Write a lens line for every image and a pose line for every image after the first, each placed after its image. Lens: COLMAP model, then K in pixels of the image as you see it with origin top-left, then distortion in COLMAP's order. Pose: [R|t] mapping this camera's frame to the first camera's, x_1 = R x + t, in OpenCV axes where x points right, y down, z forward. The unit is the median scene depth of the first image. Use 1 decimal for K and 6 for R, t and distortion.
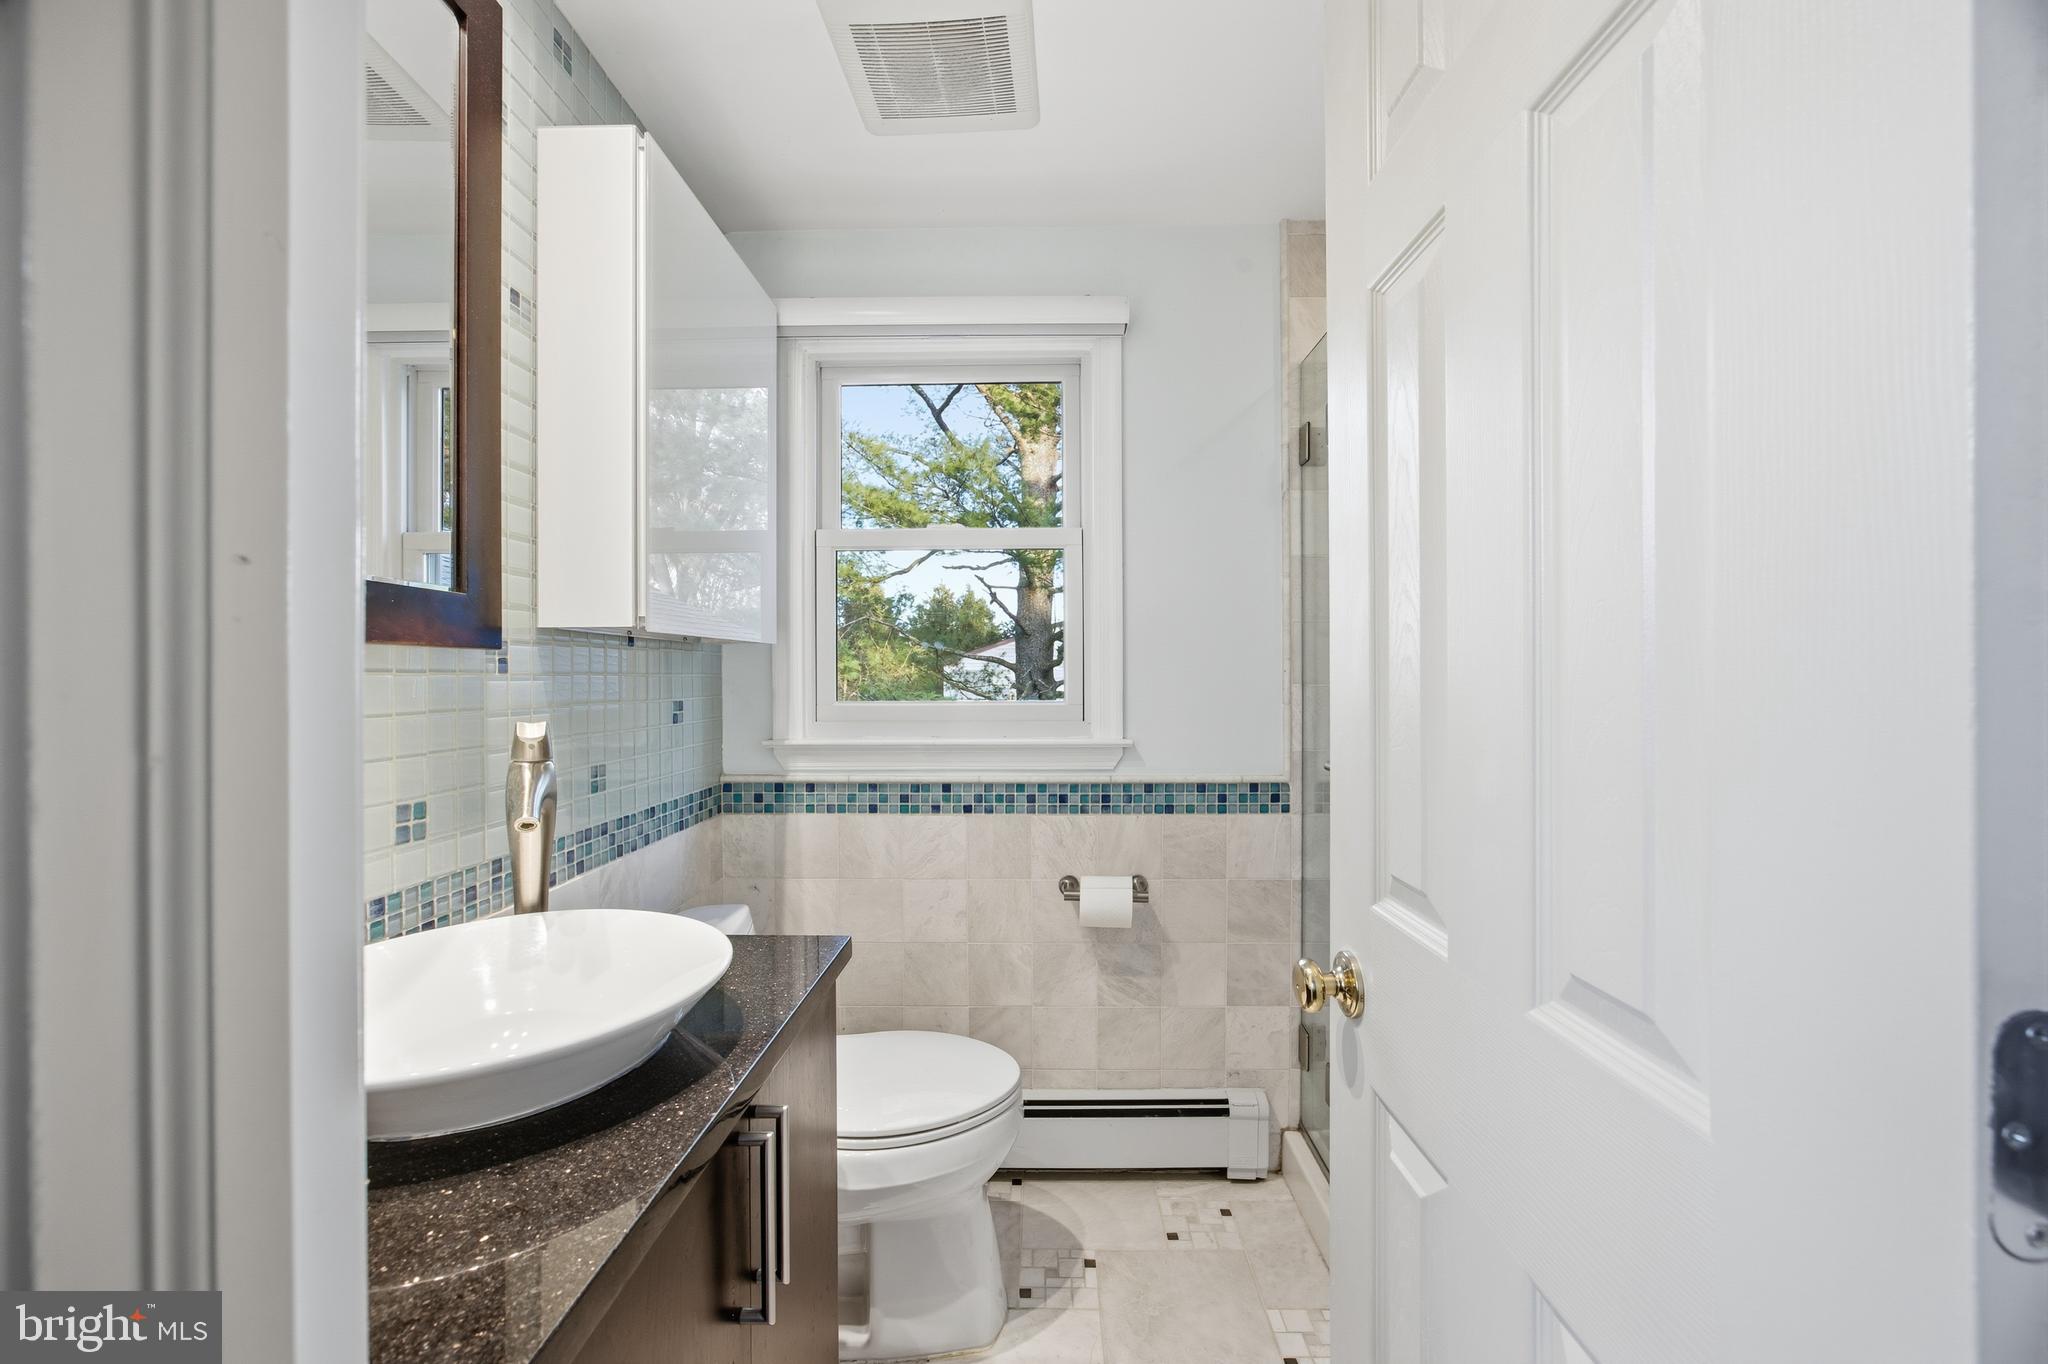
lens RADIAL K [[811.8, 0, 1018.6], [0, 811.8, 676.1], [0, 0, 1]] dist [-0.023574, 0.001312]
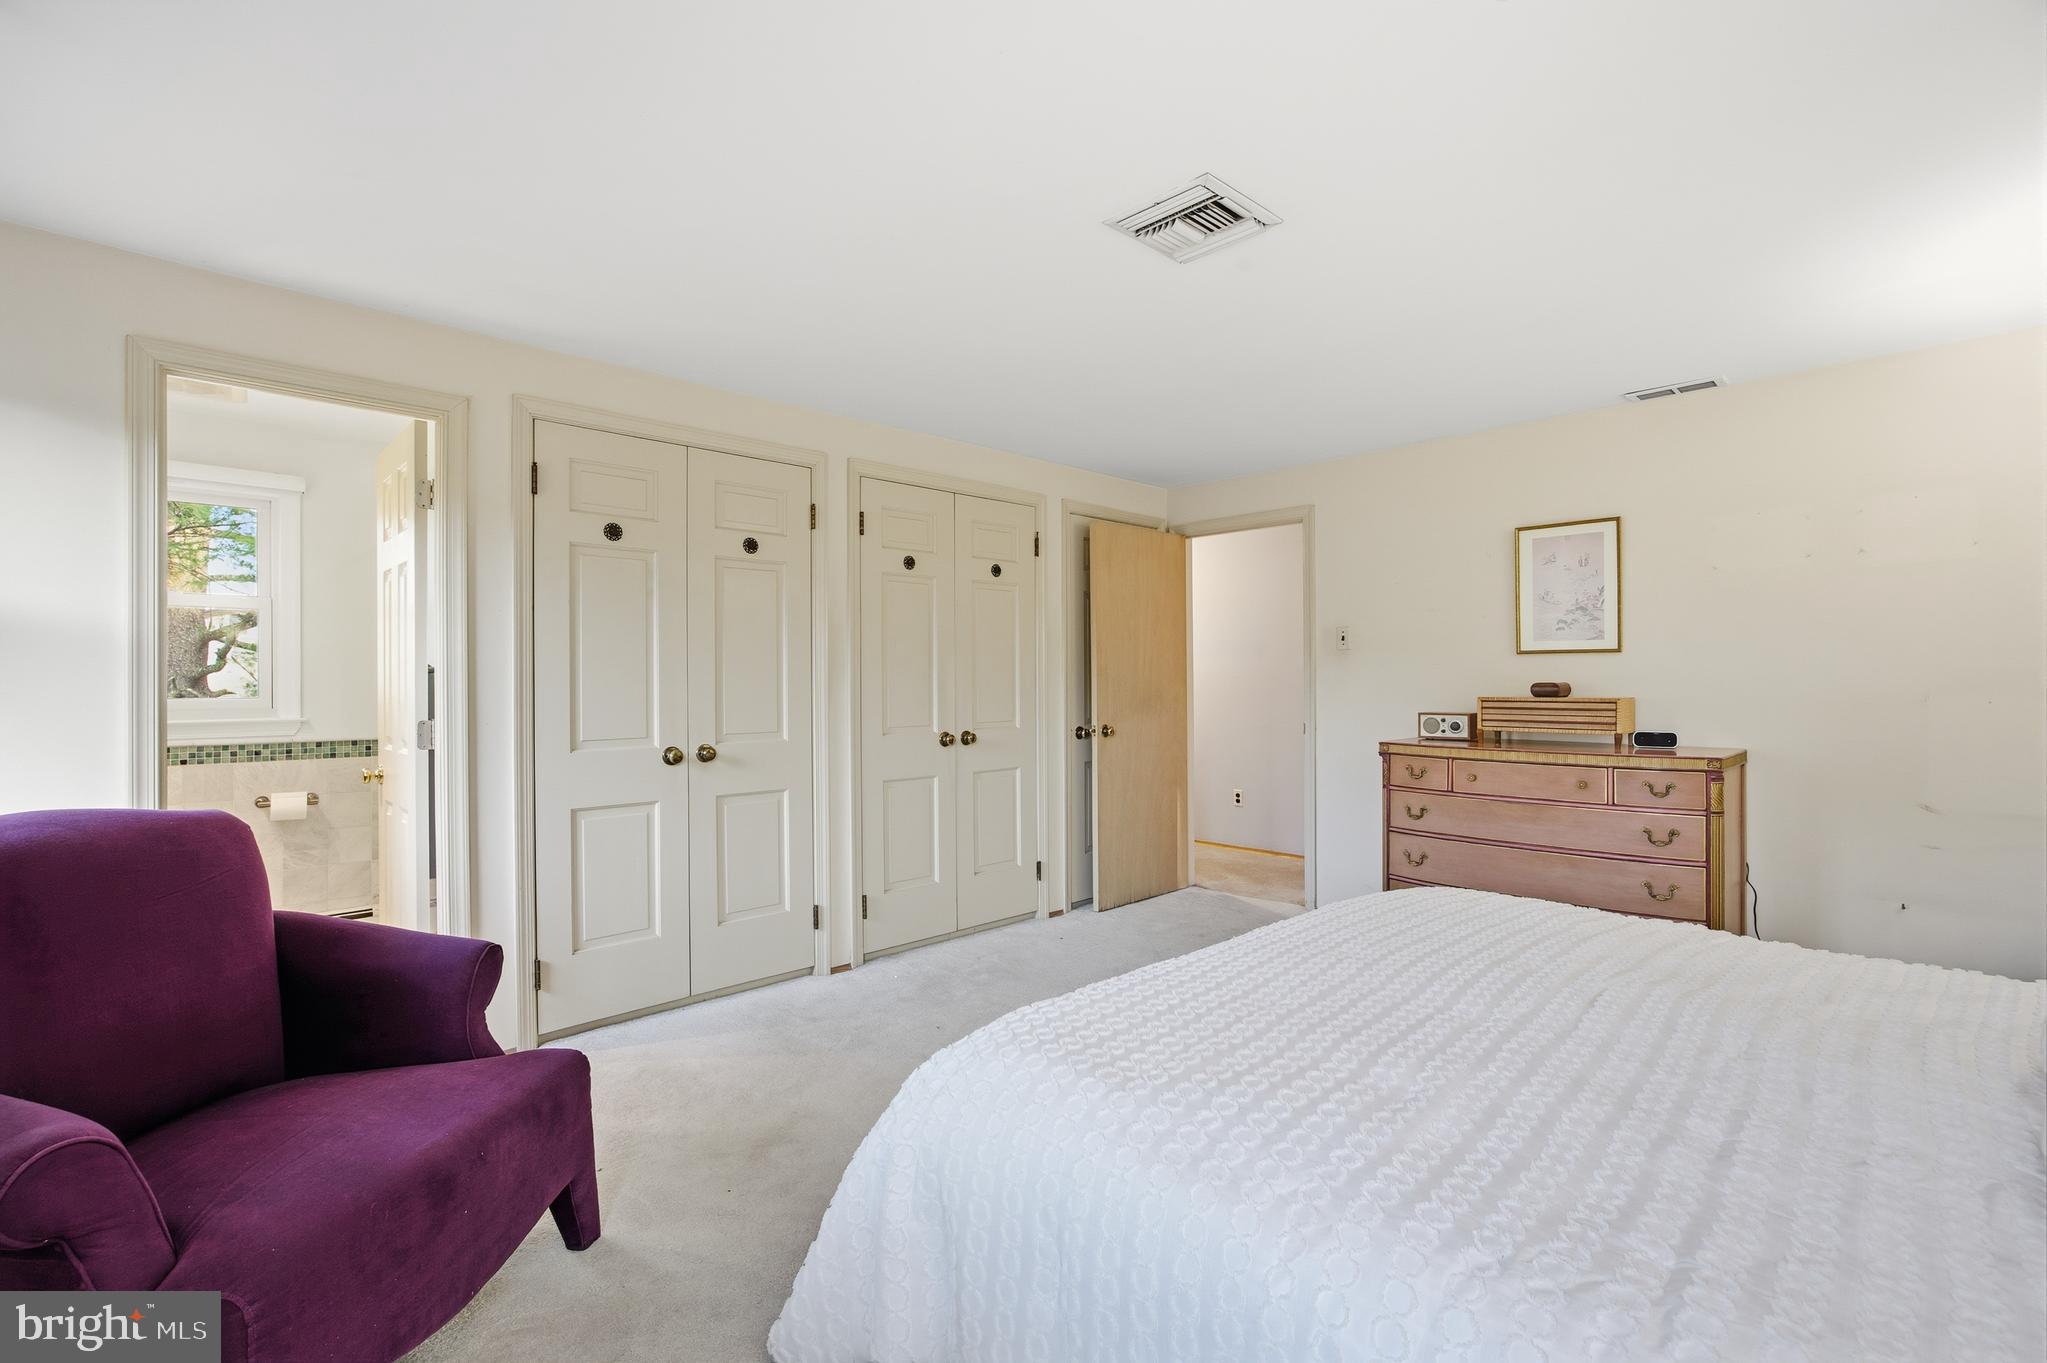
lens RADIAL K [[922.0, 0, 1031.4], [0, 922.0, 679.8], [0, 0, 1]] dist [-0.020096, 0.002690]
pose [[0.703328, 0.004294, 0.710853, -0.165280], [0.000666, 0.999977, -0.006699, 0.009966], [-0.710865, 0.005185, 0.703309, -1.542340]]
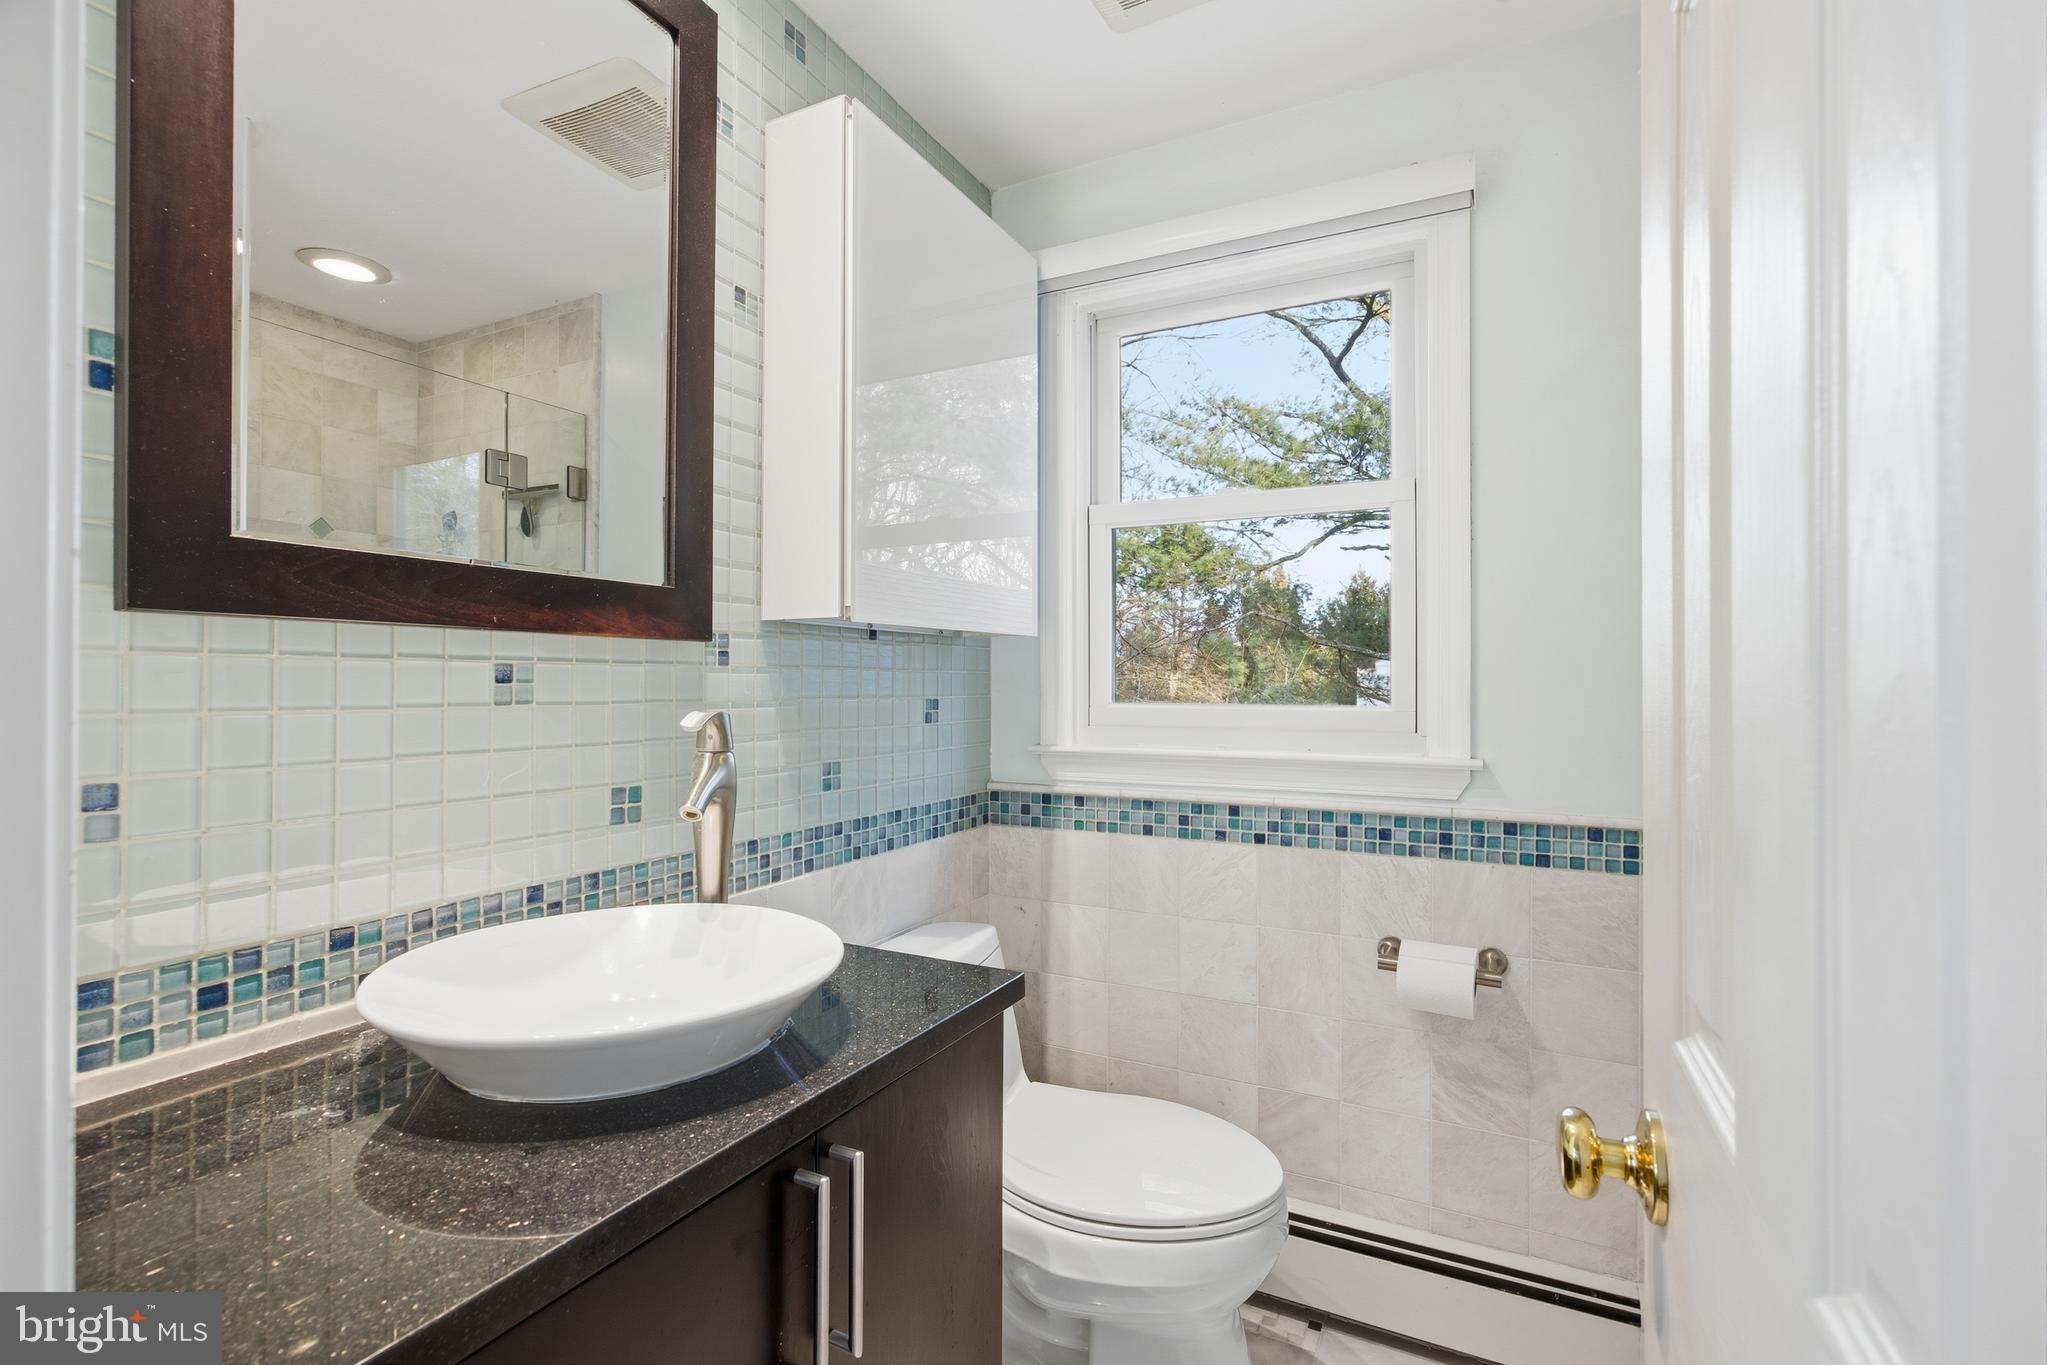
lens RADIAL K [[922.0, 0, 1030.2], [0, 922.0, 676.6], [0, 0, 1]] dist [-0.020096, 0.002690]
pose [[0.893428, 0.000302, -0.449206, 0.145703], [-0.003734, 0.999970, -0.006753, 0.010747], [0.449191, 0.007711, 0.893403, 0.086136]]
